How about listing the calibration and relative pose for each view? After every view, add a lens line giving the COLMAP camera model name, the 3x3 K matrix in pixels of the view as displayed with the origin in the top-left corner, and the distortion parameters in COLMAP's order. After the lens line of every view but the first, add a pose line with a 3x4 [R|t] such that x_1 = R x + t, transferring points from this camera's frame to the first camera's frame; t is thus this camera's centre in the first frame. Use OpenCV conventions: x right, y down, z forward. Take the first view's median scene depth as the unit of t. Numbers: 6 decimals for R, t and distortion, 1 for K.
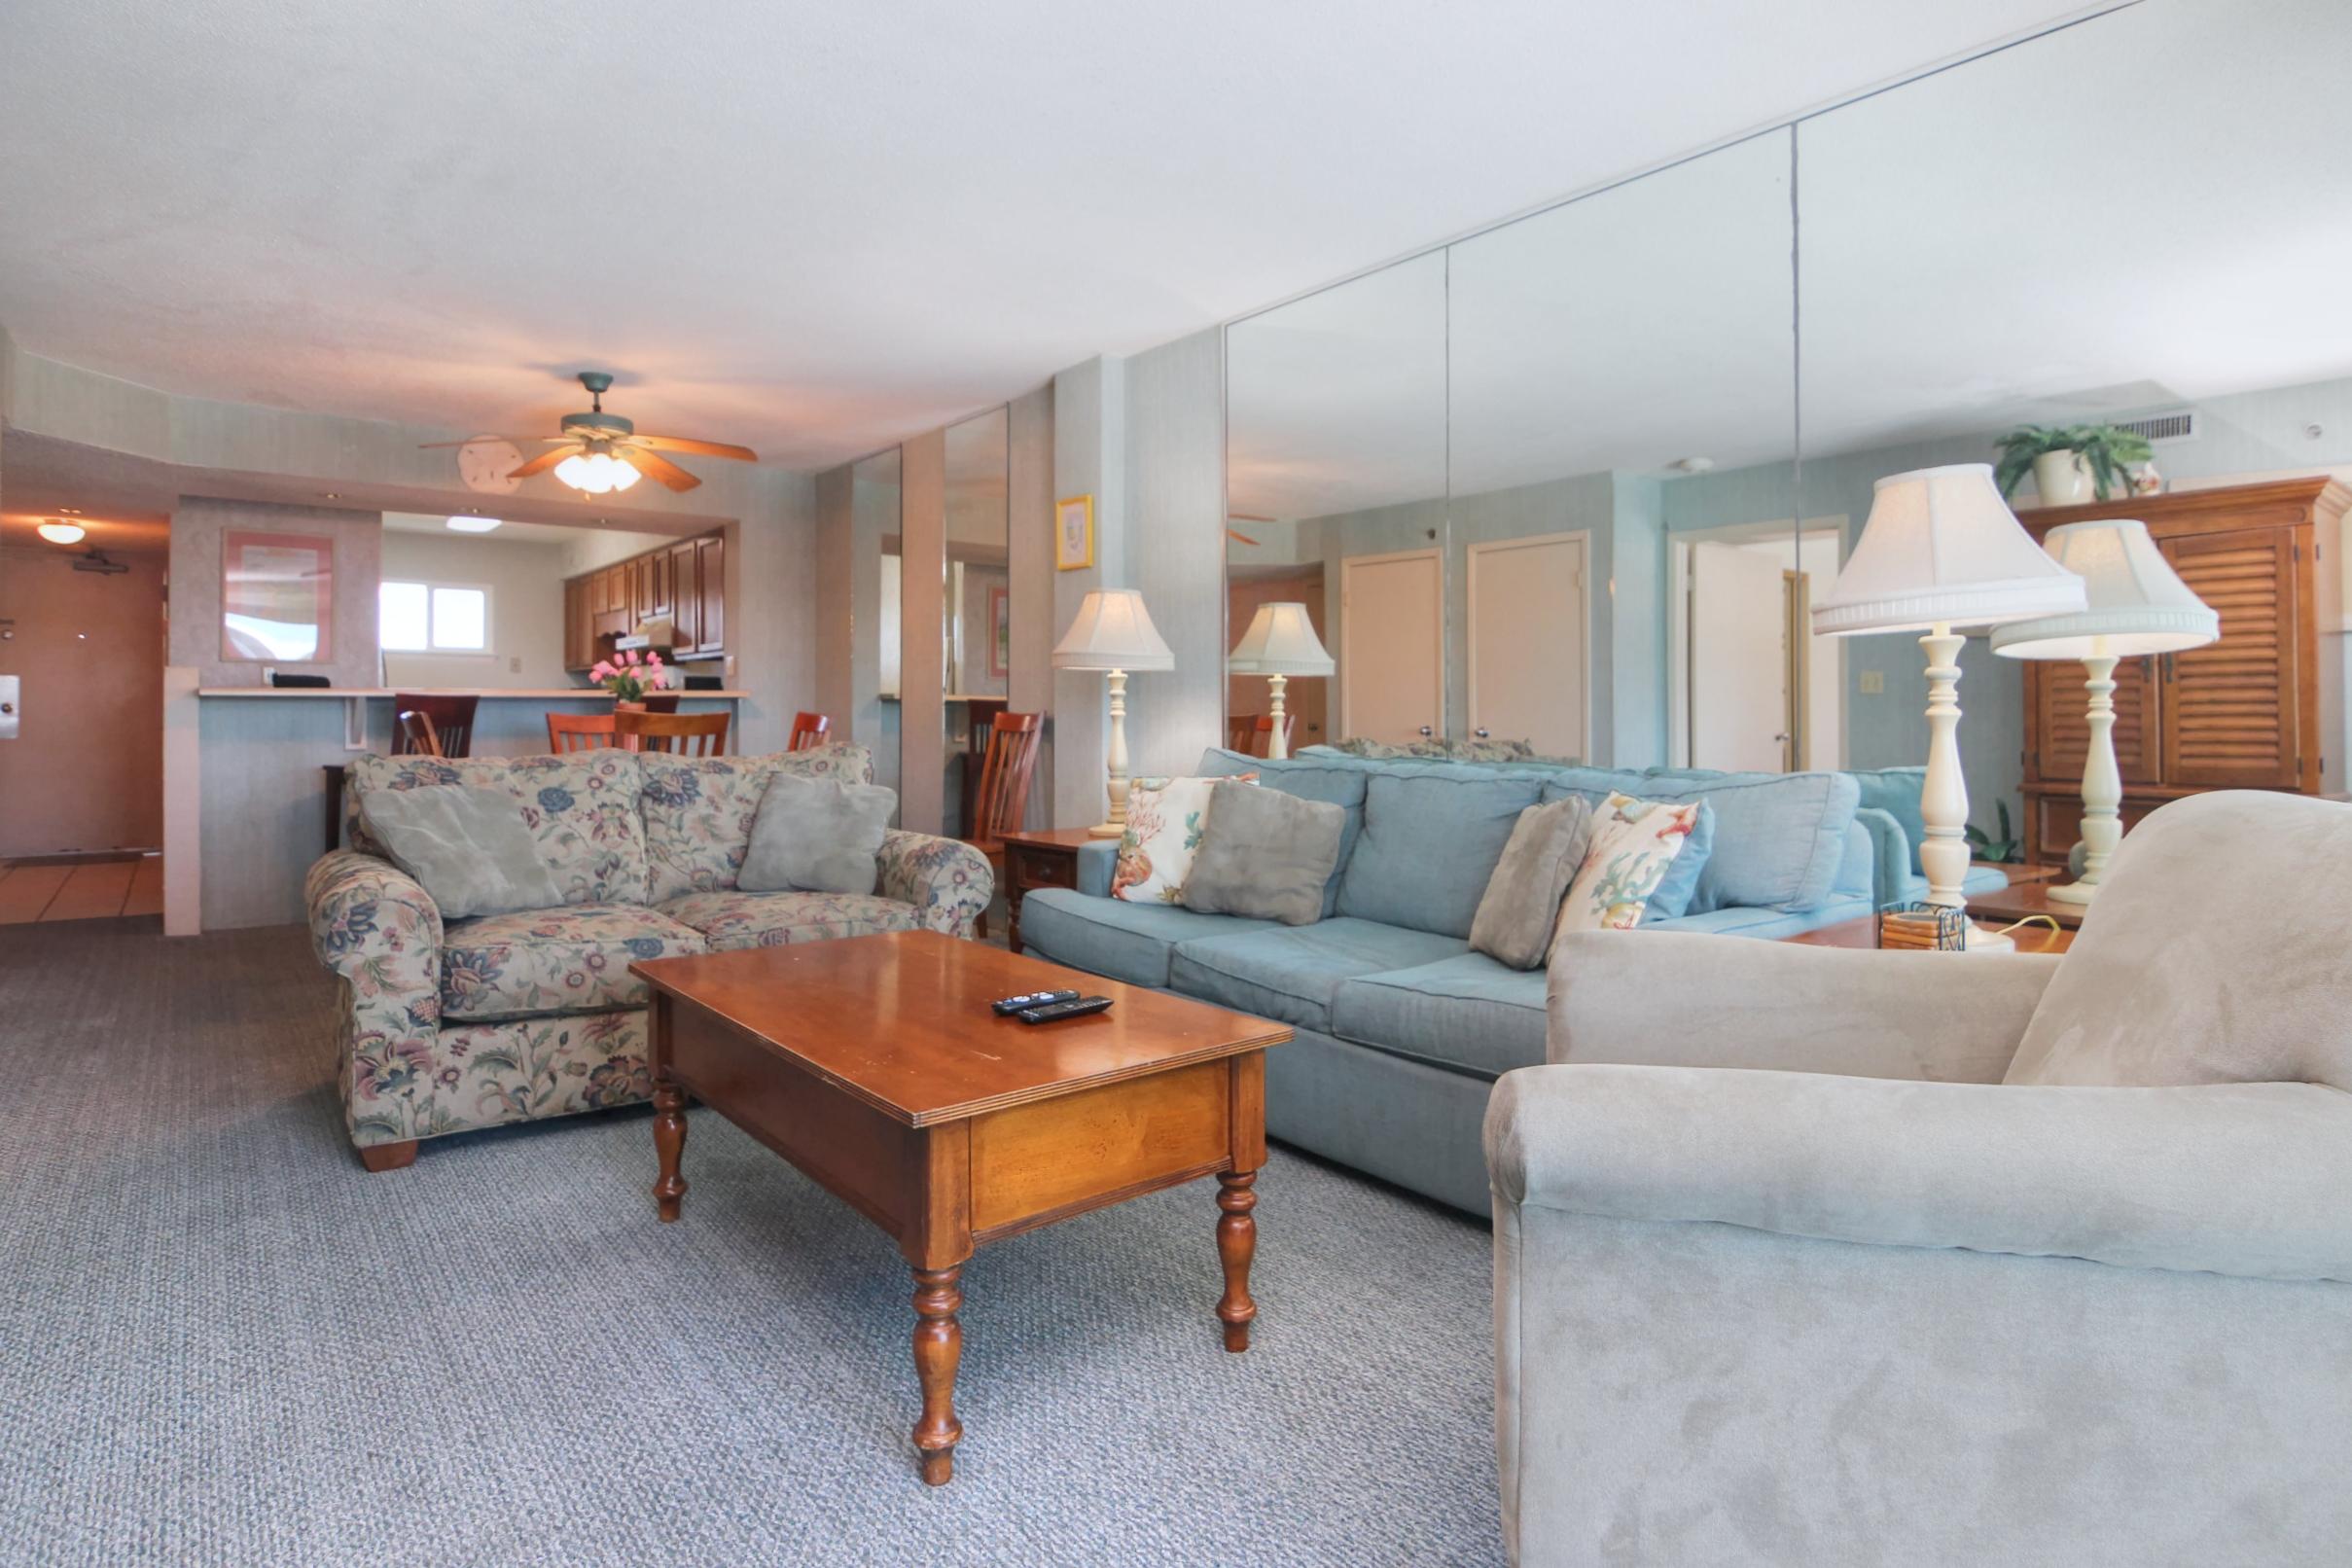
lens RADIAL K [[1259.3, 0, 1174.0], [0, 1259.3, 690.5], [0, 0, 1]] dist [0.000388, 0.000052]
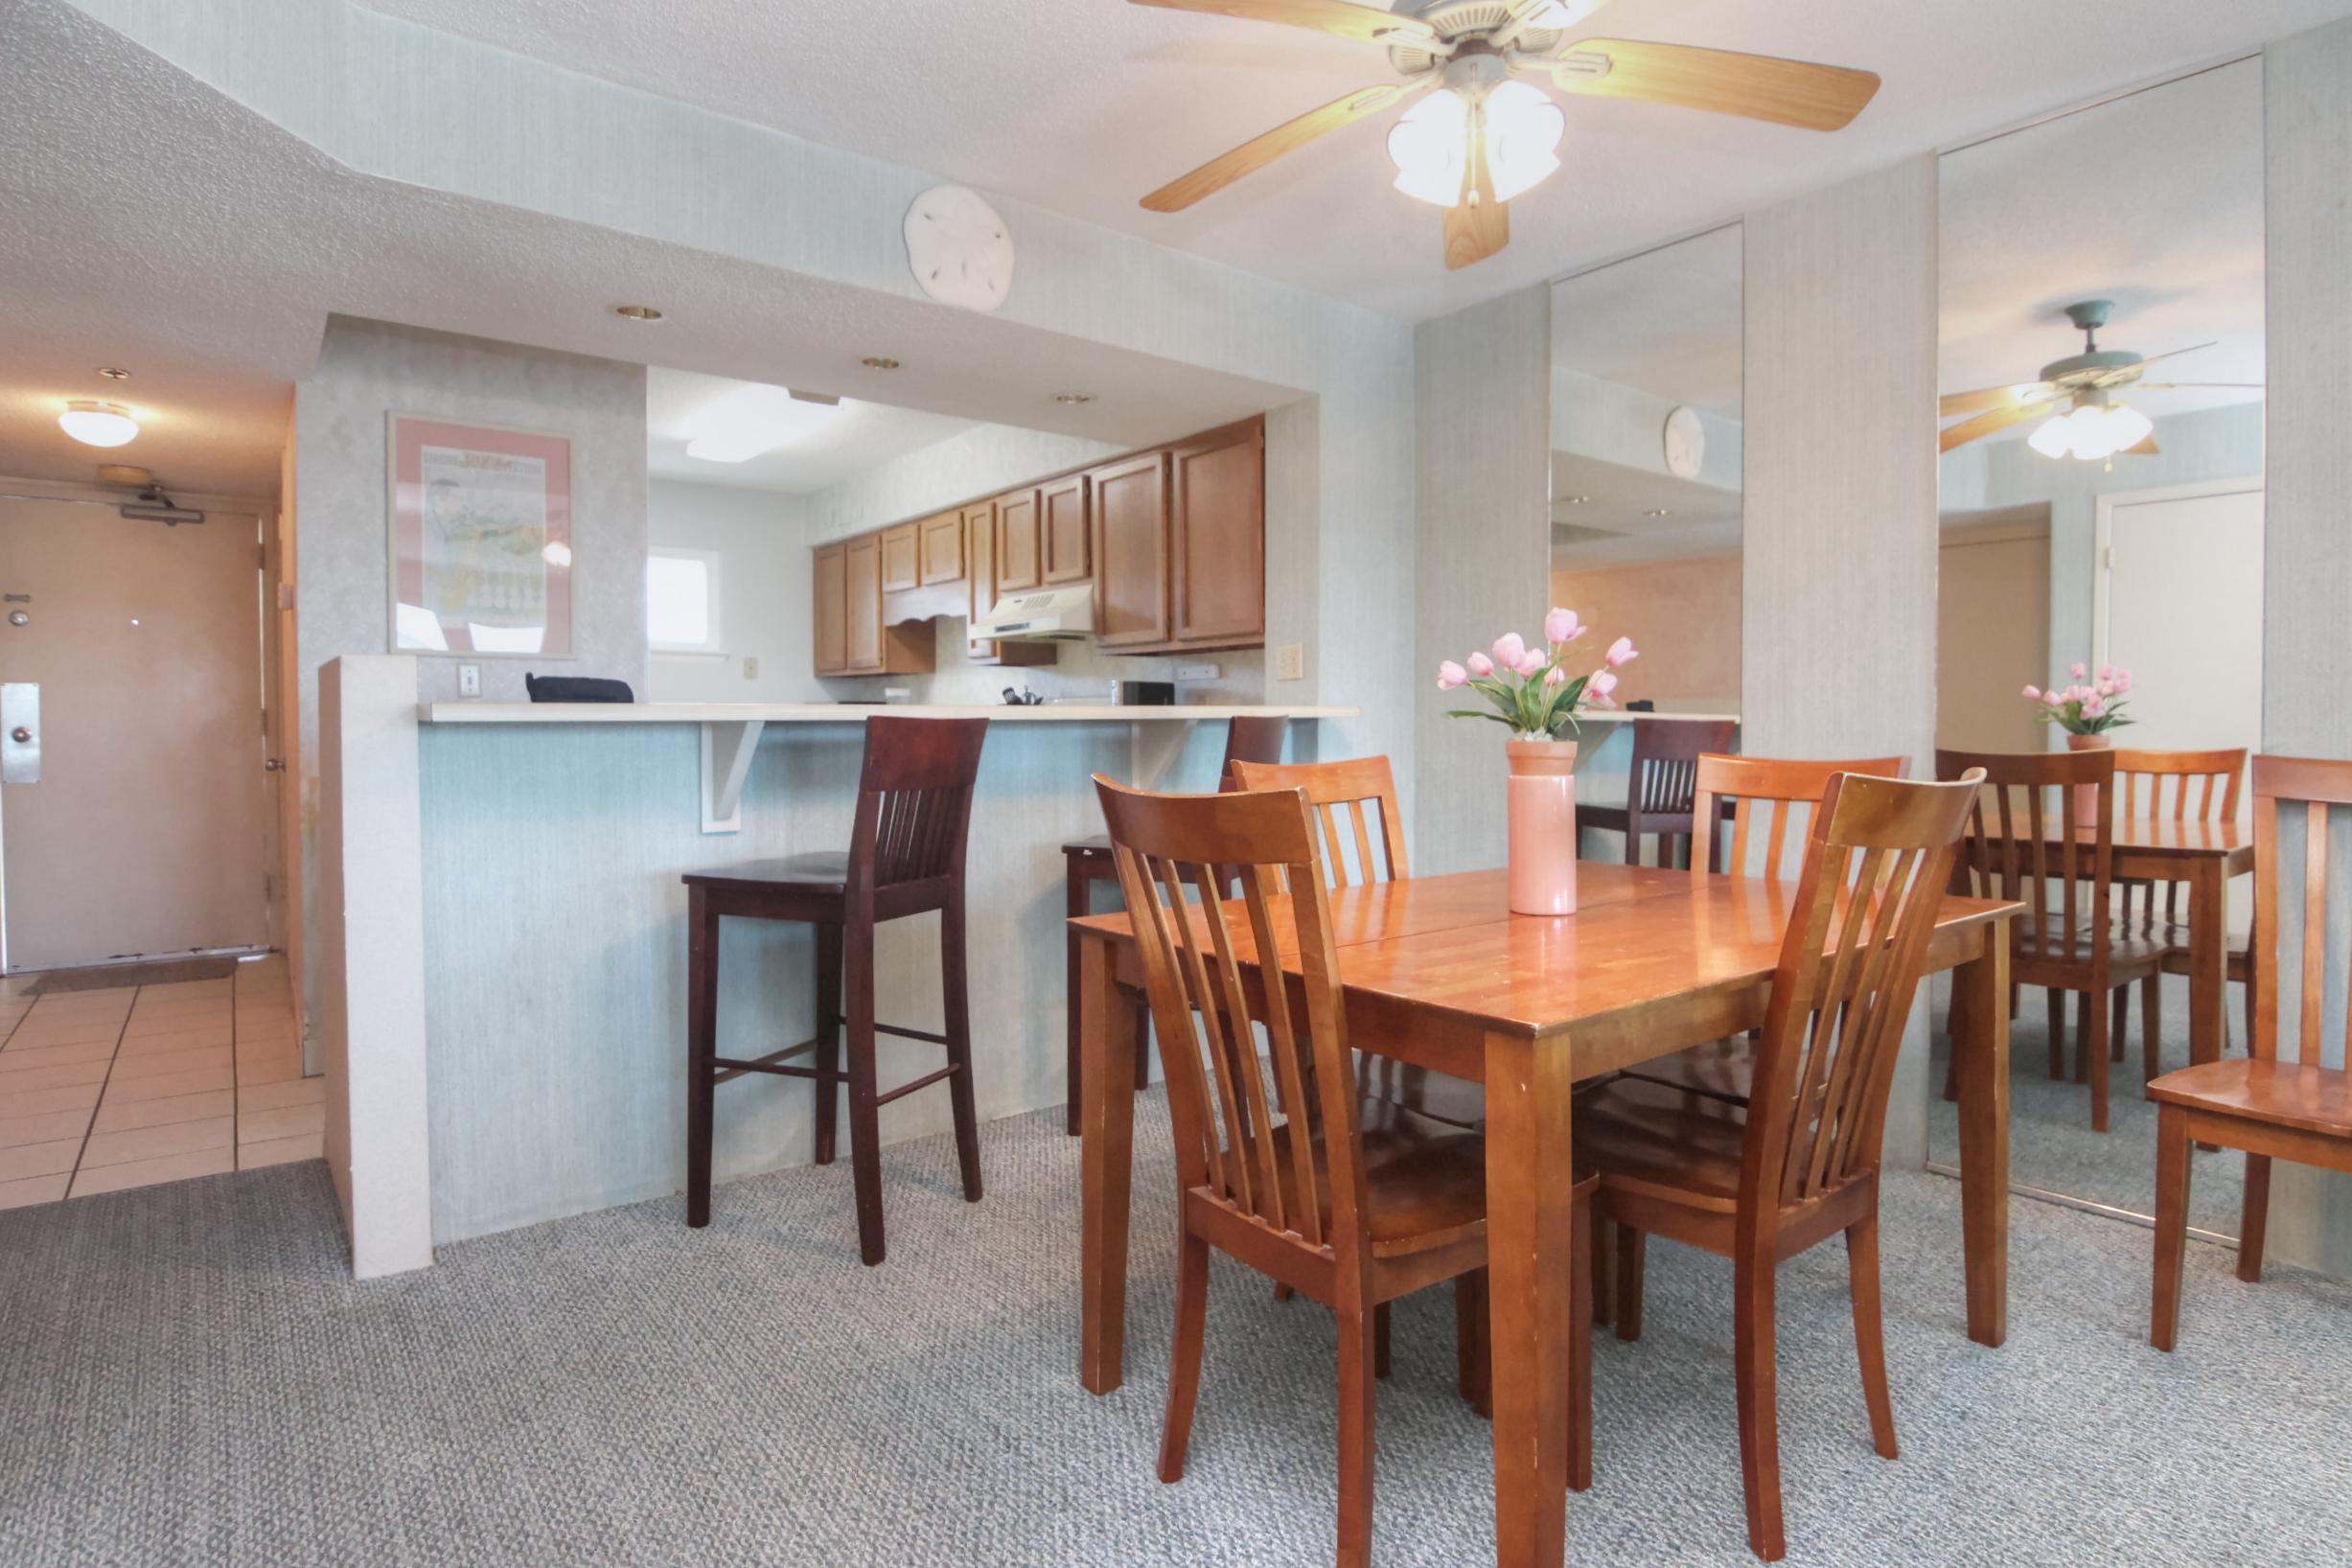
lens RADIAL K [[1242.2, 0, 1174.8], [0, 1242.2, 735.6], [0, 0, 1]] dist [-0.000918, 0.000287]
pose [[0.999915, -0.000647, -0.013030, -0.398405], [0.001001, 0.999629, 0.027226, -0.001812], [0.013008, -0.027237, 0.999544, 0.450690]]
